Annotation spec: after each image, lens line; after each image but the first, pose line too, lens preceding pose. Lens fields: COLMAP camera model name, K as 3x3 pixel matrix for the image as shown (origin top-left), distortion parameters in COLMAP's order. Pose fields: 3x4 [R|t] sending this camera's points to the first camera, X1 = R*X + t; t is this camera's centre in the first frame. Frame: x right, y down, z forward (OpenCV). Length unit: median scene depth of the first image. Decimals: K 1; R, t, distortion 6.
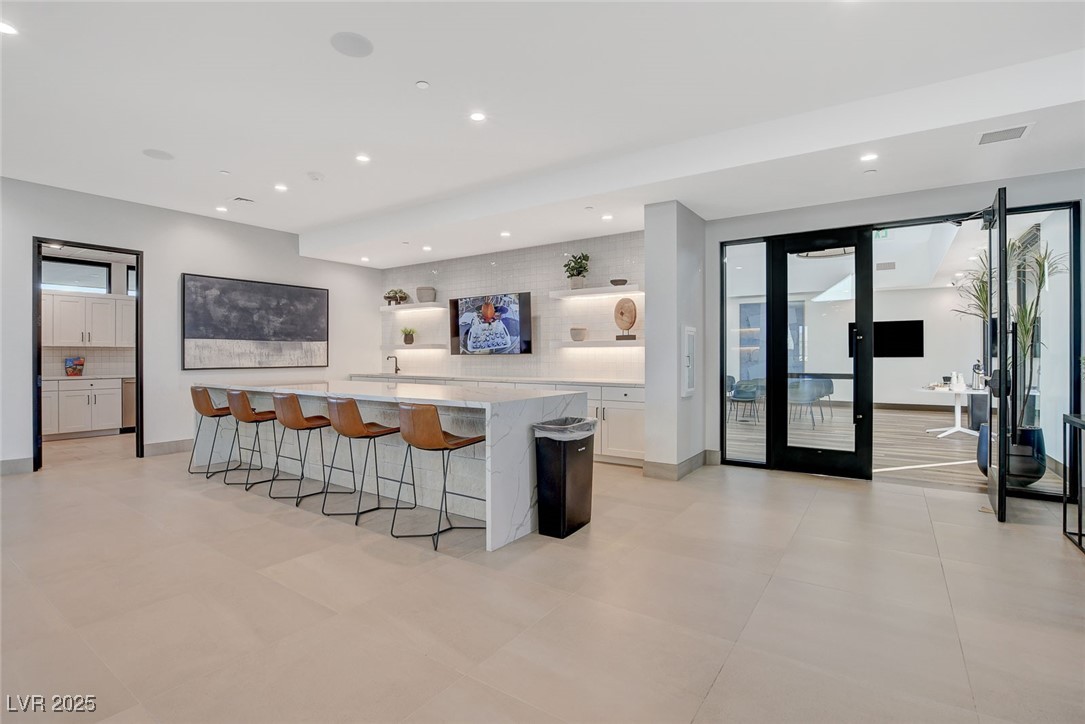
lens RADIAL K [[517.9, 0, 537.5], [0, 517.9, 359.4], [0, 0, 1]] dist [-0.001947, -0.000800]
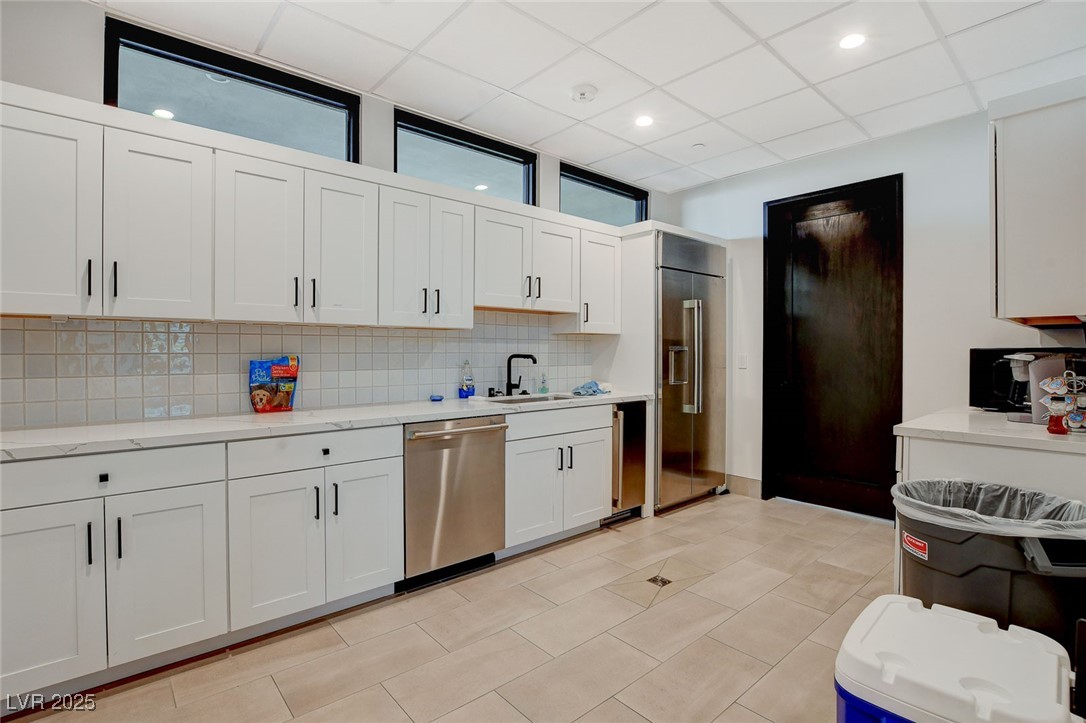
lens RADIAL K [[518.3, 0, 546.7], [0, 518.3, 358.1], [0, 0, 1]] dist [-0.001947, -0.000800]
pose [[0.975140, 0.002639, -0.221574, -0.654060], [-0.001559, 0.999986, 0.005048, -0.004927], [0.221584, -0.004577, 0.975130, 0.717749]]
